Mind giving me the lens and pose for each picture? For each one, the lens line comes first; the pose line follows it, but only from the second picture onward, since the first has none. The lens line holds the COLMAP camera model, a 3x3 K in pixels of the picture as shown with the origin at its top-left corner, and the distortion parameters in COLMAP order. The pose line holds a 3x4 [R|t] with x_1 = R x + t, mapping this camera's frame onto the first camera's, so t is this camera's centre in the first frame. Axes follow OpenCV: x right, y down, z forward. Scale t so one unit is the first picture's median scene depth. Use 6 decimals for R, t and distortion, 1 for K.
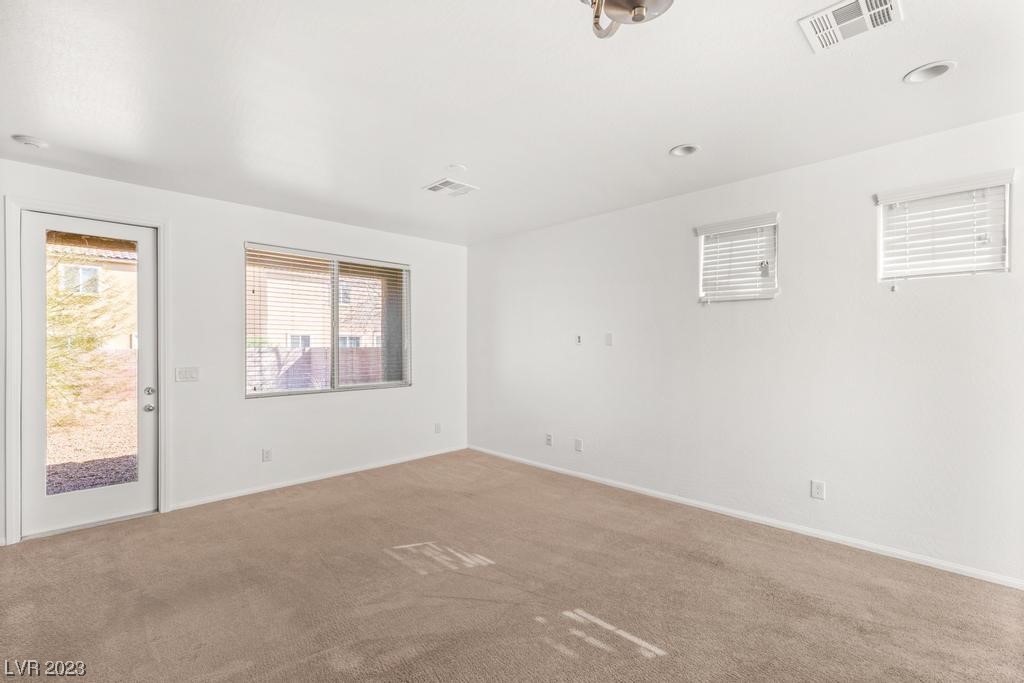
lens RADIAL K [[457.2, 0, 512.3], [0, 457.2, 347.2], [0, 0, 1]] dist [0.000670, 0.000294]
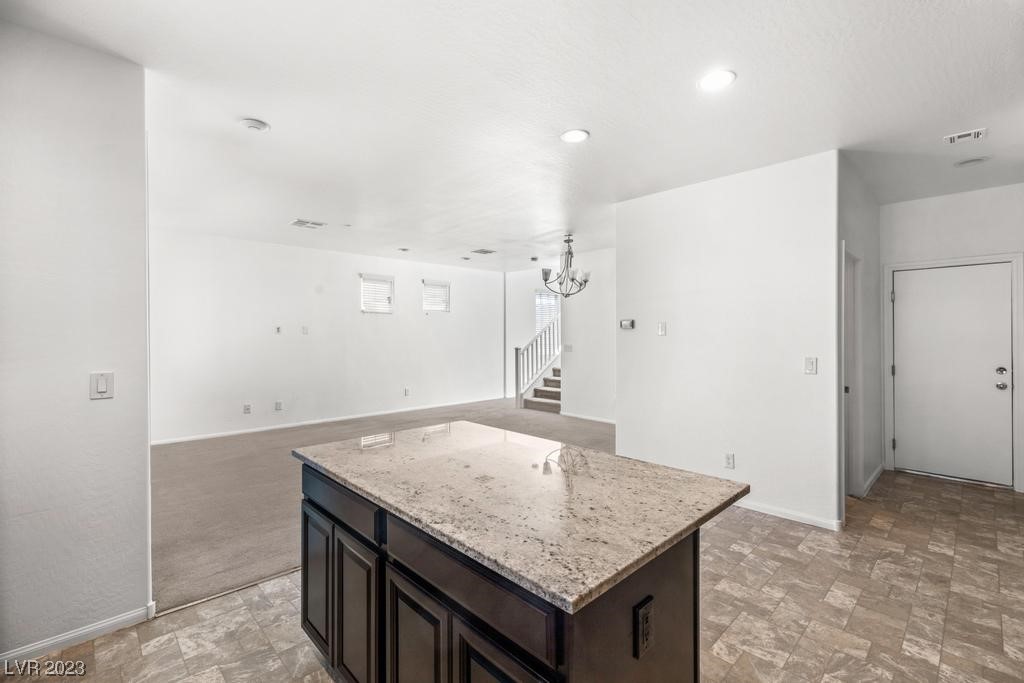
lens RADIAL K [[447.5, 0, 512.3], [0, 447.5, 335.5], [0, 0, 1]] dist [0.000244, 0.000054]
pose [[0.017148, -0.001500, 0.999852, -1.722379], [0.007041, 0.999974, 0.001379, 0.004821], [-0.999828, 0.007016, 0.017159, 0.373829]]
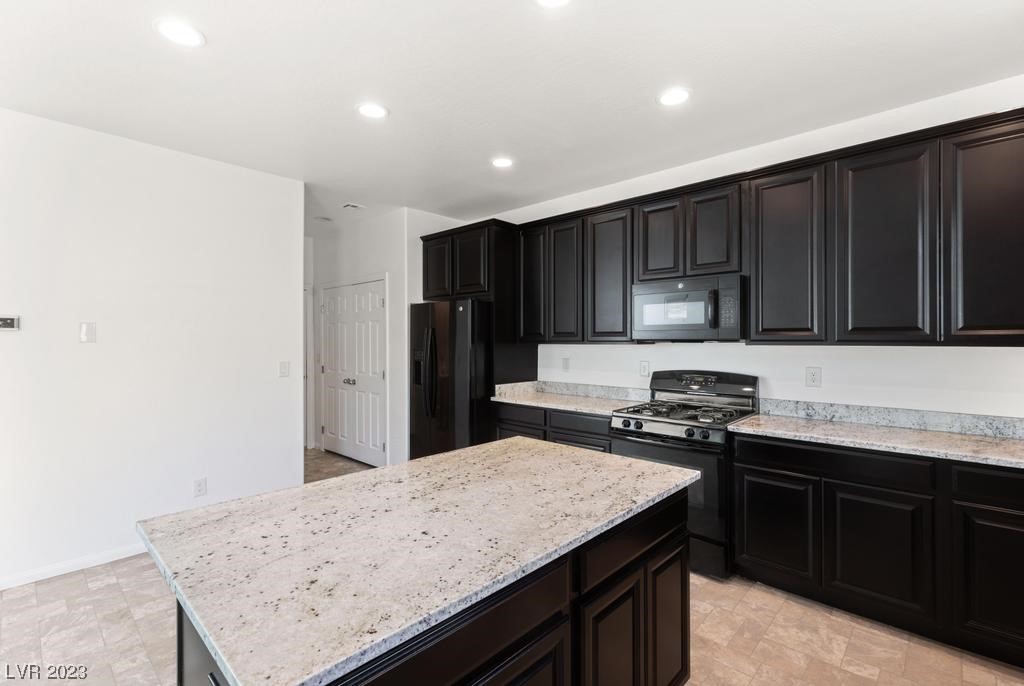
lens RADIAL K [[463.7, 0, 512.3], [0, 463.7, 339.1], [0, 0, 1]] dist [0.001450, 0.000279]
pose [[-0.999607, 0.003587, -0.027806, -1.248620], [0.003452, 0.999982, 0.004894, 0.001295], [0.027823, 0.004796, -0.999601, 0.860531]]
